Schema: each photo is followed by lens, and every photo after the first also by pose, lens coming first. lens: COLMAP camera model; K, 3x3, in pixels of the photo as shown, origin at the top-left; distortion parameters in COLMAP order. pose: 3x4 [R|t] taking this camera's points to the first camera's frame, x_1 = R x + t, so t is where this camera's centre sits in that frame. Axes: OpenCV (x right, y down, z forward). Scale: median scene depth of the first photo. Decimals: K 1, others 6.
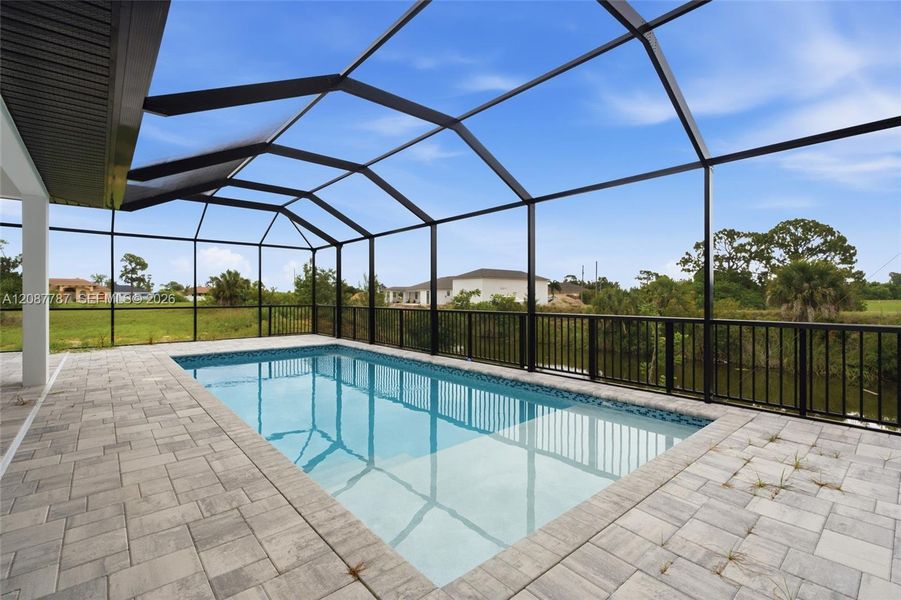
lens RADIAL K [[404.5, 0, 448.5], [0, 404.5, 300.4], [0, 0, 1]] dist [-0.004230, -0.000125]
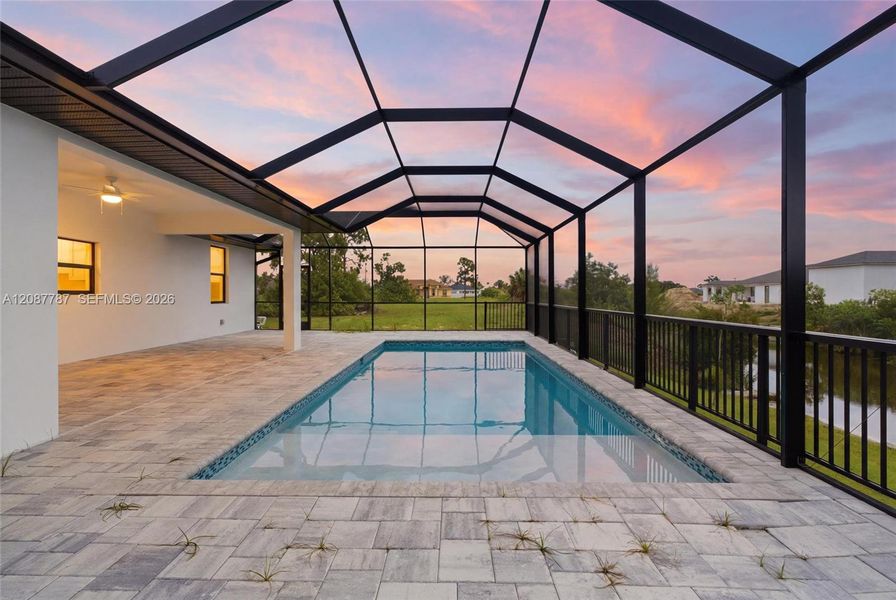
lens RADIAL K [[429.4, 0, 445.1], [0, 429.4, 294.6], [0, 0, 1]] dist [-0.013570, 0.000613]
pose [[0.747786, 0.000029, -0.663940, 0.371240], [-0.004540, 0.999977, -0.005070, -0.002978], [0.663924, 0.006806, 0.747769, 0.083968]]
